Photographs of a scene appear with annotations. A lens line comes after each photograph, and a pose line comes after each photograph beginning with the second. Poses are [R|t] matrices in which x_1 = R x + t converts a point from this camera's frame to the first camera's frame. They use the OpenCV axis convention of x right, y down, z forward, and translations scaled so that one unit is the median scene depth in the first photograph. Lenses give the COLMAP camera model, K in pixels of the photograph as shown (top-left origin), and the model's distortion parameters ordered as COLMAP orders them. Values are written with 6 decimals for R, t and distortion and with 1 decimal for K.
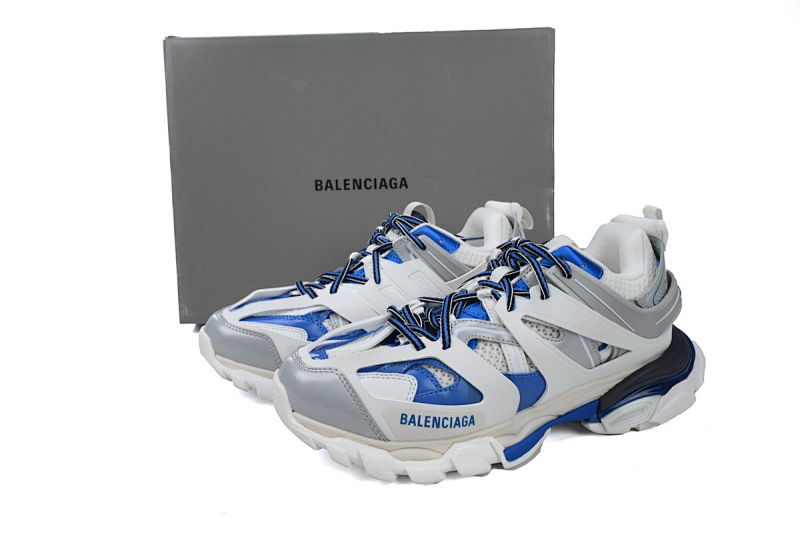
lens RADIAL K [[635.0, 0, 400.0], [0, 635.0, 266.5], [0, 0, 1]] dist [0.004078, -0.000294]
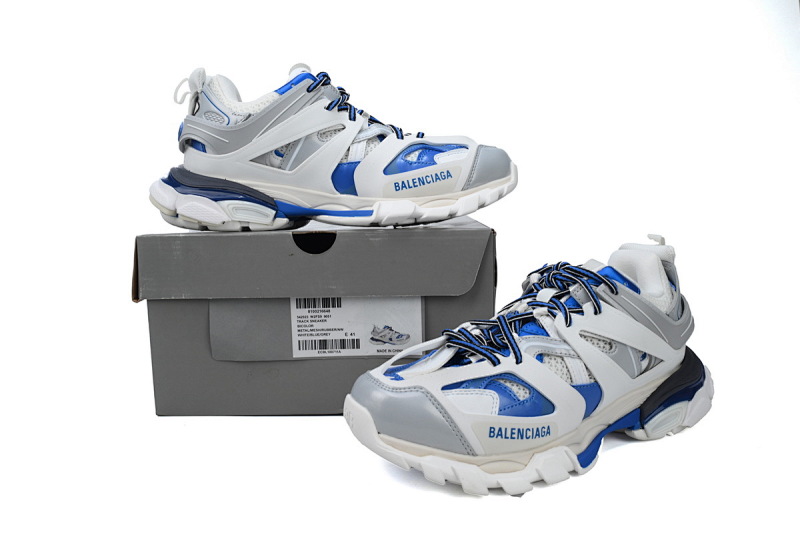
lens RADIAL K [[635.0, 0, 400.0], [0, 635.0, 266.5], [0, 0, 1]] dist [0.004078, -0.000294]
pose [[0.979189, -0.015907, 0.202327, -0.324708], [0.035740, 0.994859, -0.094750, 0.061256], [-0.199779, 0.100010, 0.974724, -0.001220]]
